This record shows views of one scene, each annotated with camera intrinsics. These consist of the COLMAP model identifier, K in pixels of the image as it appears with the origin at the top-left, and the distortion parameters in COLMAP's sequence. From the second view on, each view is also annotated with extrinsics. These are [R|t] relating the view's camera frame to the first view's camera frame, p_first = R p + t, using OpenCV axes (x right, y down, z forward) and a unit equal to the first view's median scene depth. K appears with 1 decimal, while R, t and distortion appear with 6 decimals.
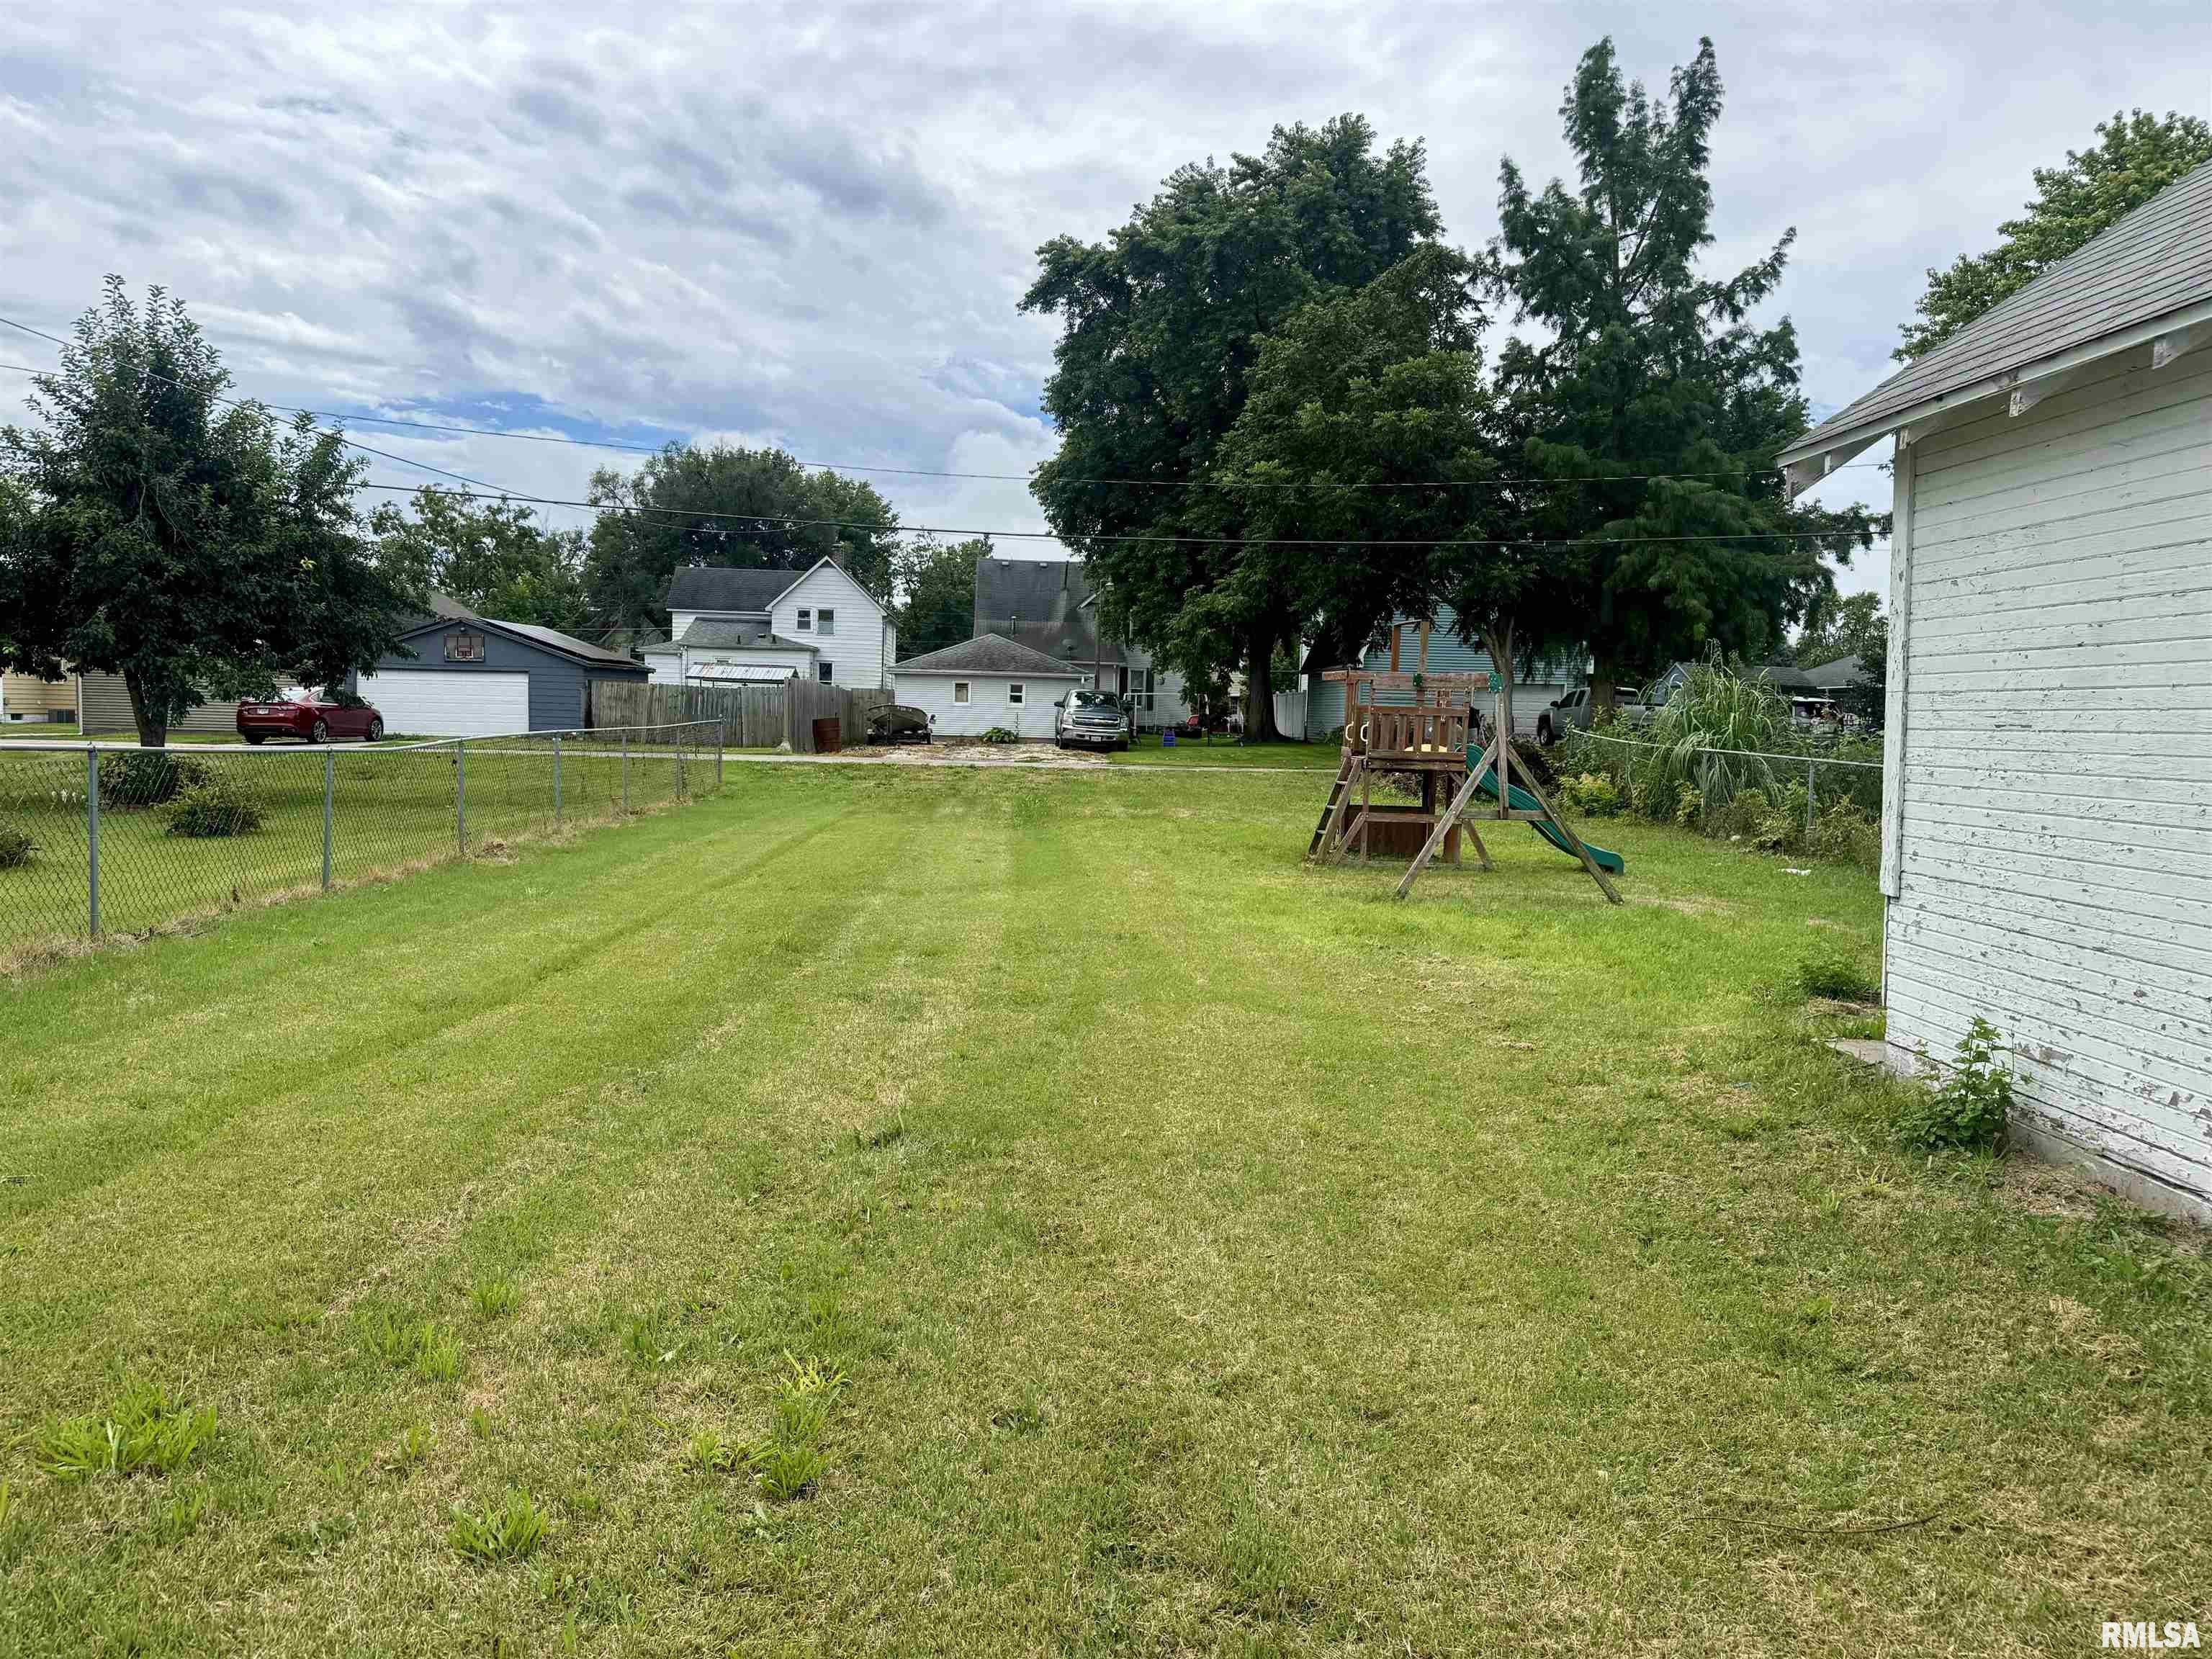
lens RADIAL K [[1558.5, 0, 1106.0], [0, 1558.5, 827.4], [0, 0, 1]] dist [-0.001131, -0.000517]
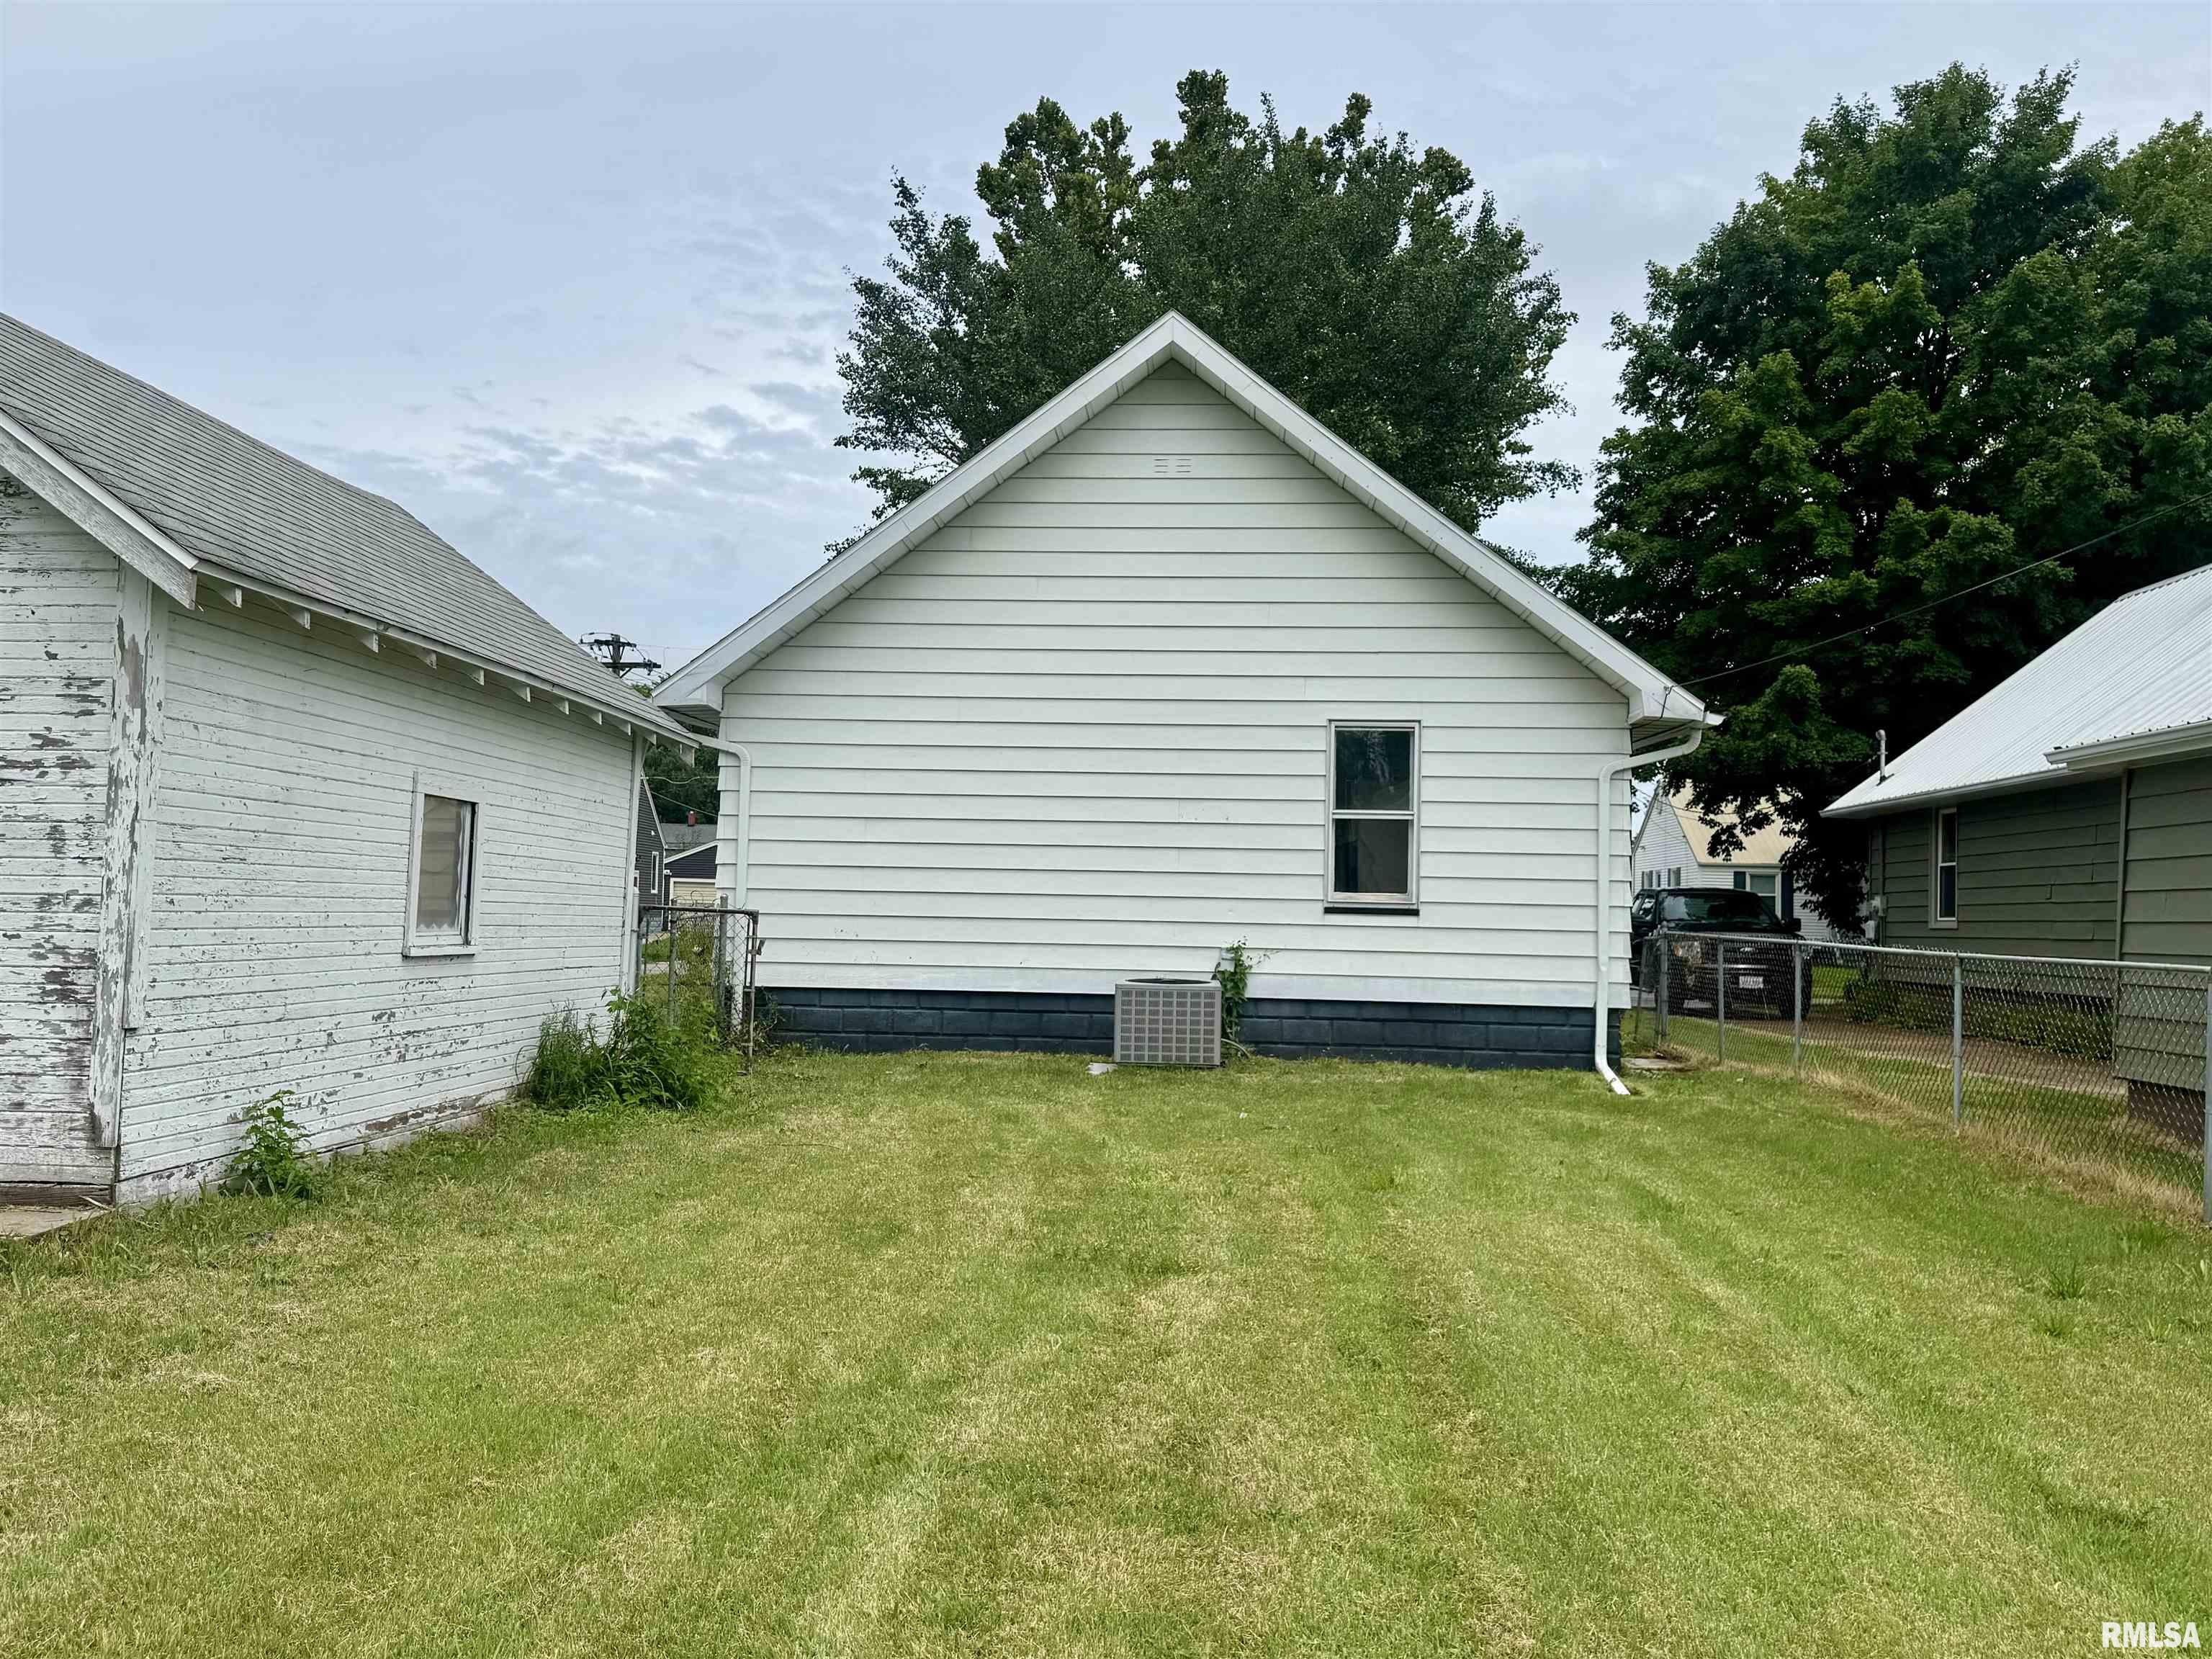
lens RADIAL K [[1616.1, 0, 1110.6], [0, 1616.1, 836.5], [0, 0, 1]] dist [-0.059812, -0.044709]
pose [[-0.996529, -0.017138, 0.081464, -0.201555], [-0.014974, 0.999521, 0.027090, -0.123700], [-0.081890, 0.025776, -0.996308, 2.128440]]
